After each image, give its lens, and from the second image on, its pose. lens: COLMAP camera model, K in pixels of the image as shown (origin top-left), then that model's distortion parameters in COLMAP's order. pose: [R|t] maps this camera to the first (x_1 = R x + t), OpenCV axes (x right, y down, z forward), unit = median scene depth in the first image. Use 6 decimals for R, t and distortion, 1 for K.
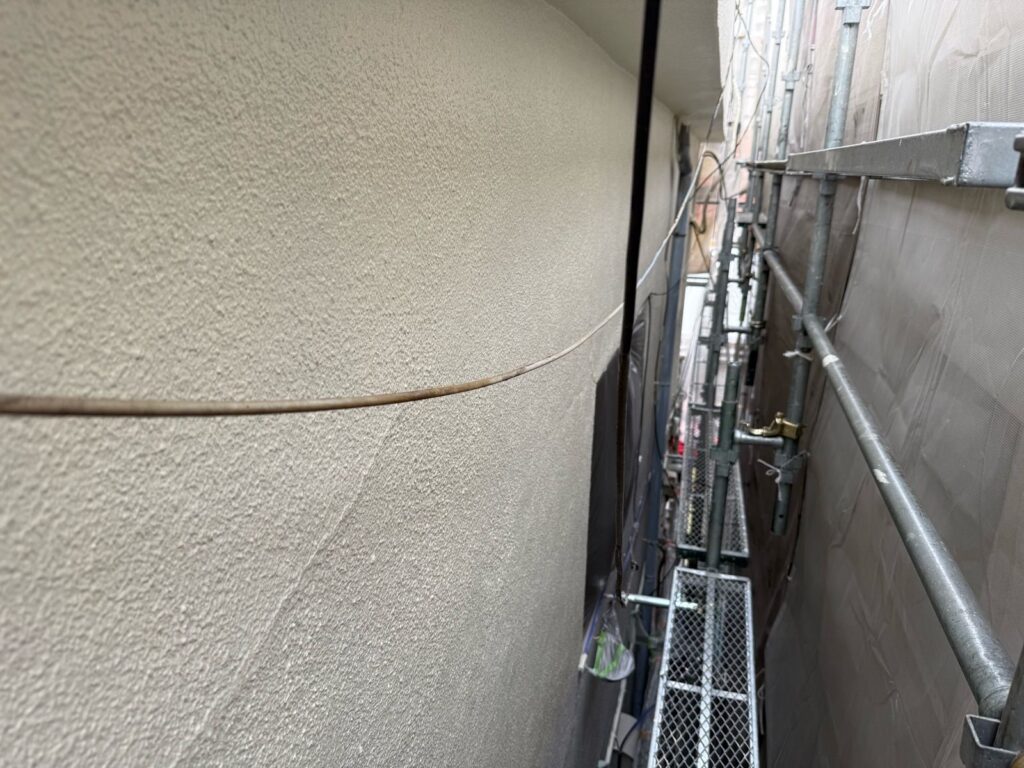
lens RADIAL K [[732.1, 0, 505.9], [0, 732.1, 393.4], [0, 0, 1]] dist [0.026174, -0.042043]
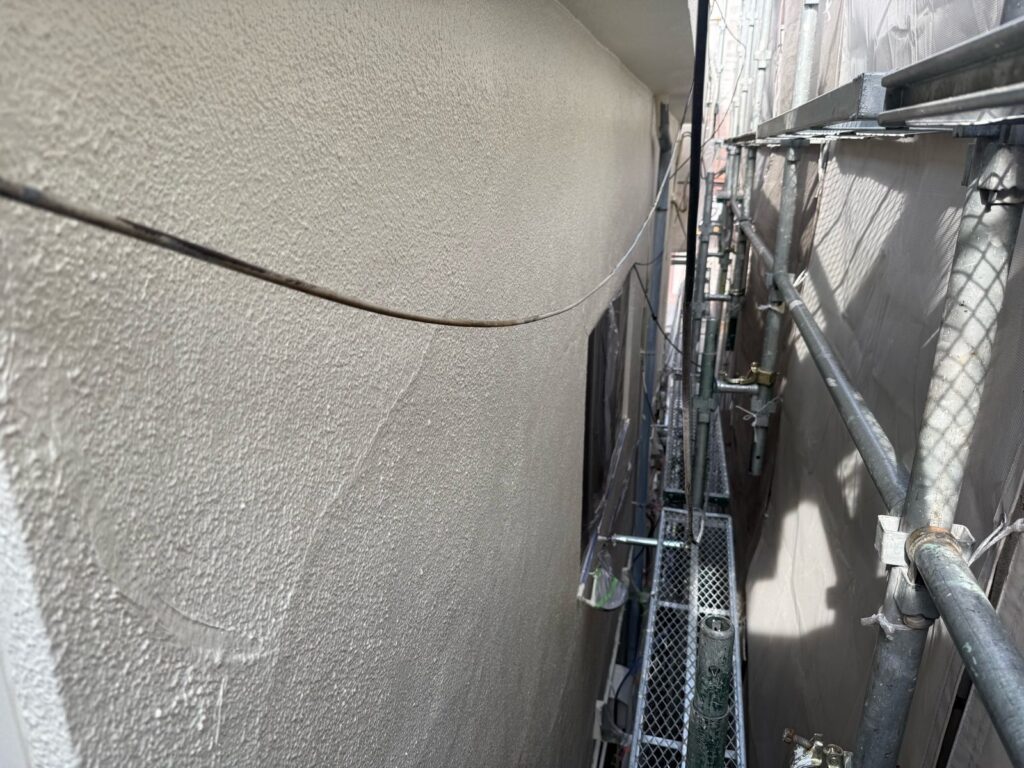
lens RADIAL K [[723.2, 0, 502.0], [0, 723.2, 388.1], [0, 0, 1]] dist [0.107010, -0.186184]
pose [[0.999638, -0.023941, 0.012244, -0.025847], [0.023842, 0.999682, 0.008159, 0.062135], [-0.012435, -0.007864, 0.999892, -0.117556]]
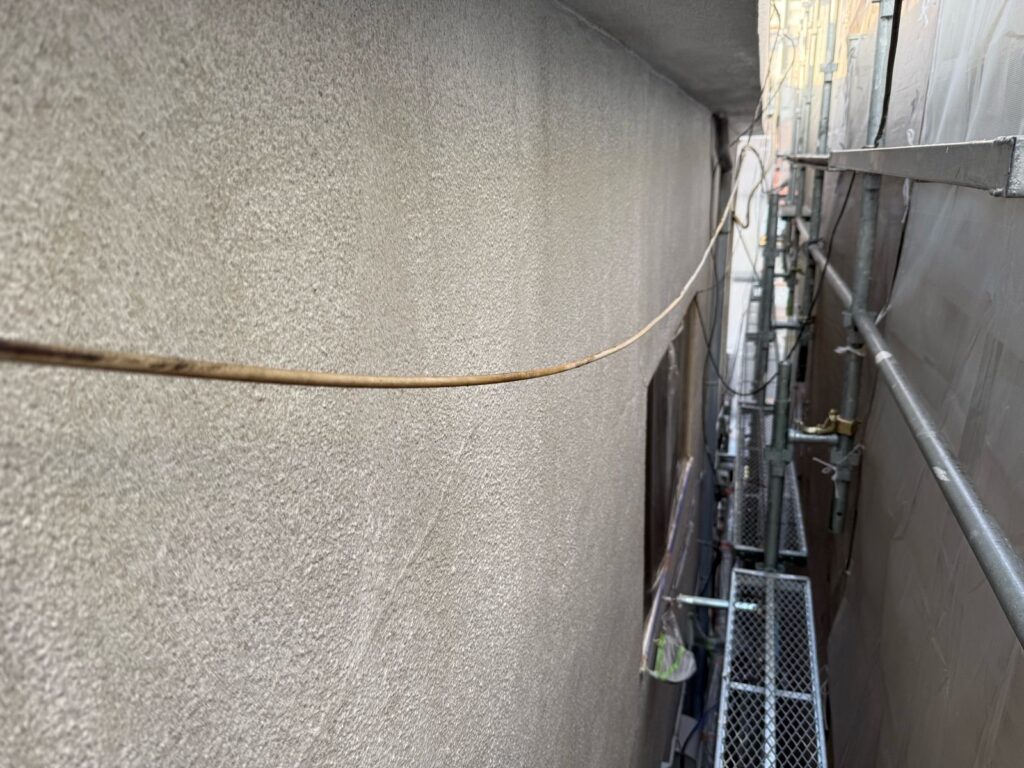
lens RADIAL K [[733.5, 0, 513.7], [0, 733.5, 397.0], [0, 0, 1]] dist [0.044354, -0.073963]
pose [[0.998101, -0.038630, -0.047974, -0.013343], [0.038571, 0.999254, -0.002151, -0.007605], [0.048021, 0.000297, 0.998846, -0.022873]]
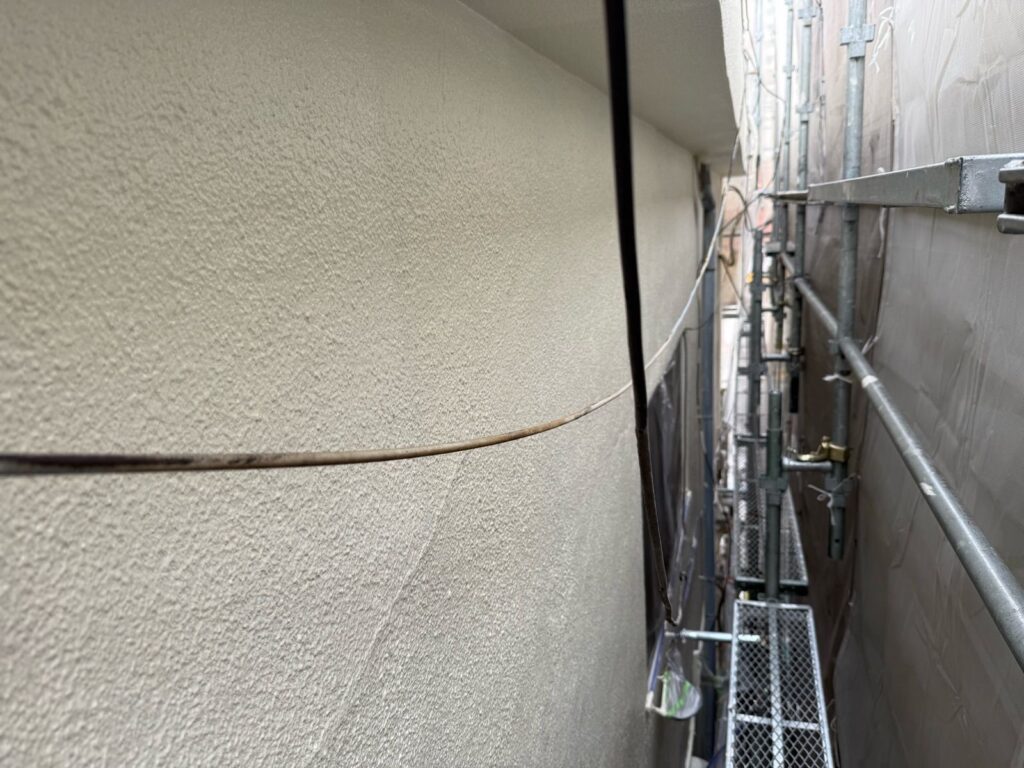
lens RADIAL K [[732.4, 0, 513.3], [0, 732.4, 396.4], [0, 0, 1]] dist [0.041610, -0.078798]
pose [[0.996339, -0.074756, -0.041485, -0.008218], [0.072111, 0.995470, -0.061960, 0.003688], [0.045929, 0.058742, 0.997216, -0.035859]]
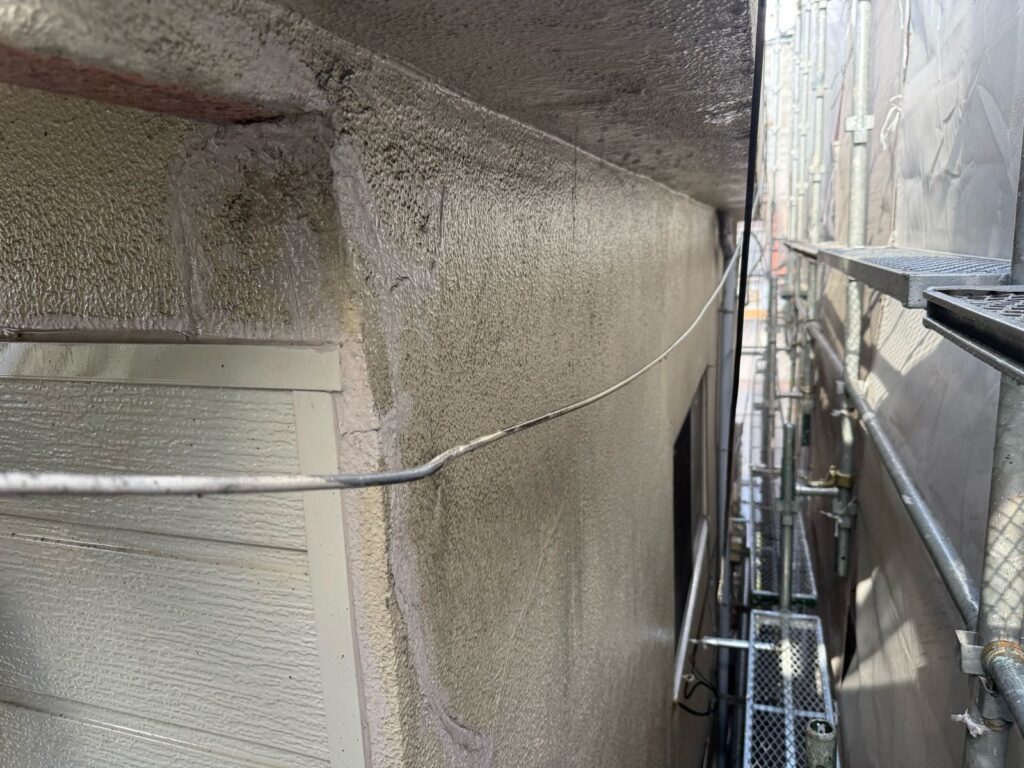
lens RADIAL K [[741.0, 0, 513.6], [0, 741.0, 389.6], [0, 0, 1]] dist [0.000529, -0.010328]
pose [[0.997415, -0.051583, -0.050019, -0.079350], [0.045711, 0.992637, -0.112168, 0.020438], [0.055436, 0.109592, 0.992430, -0.247422]]
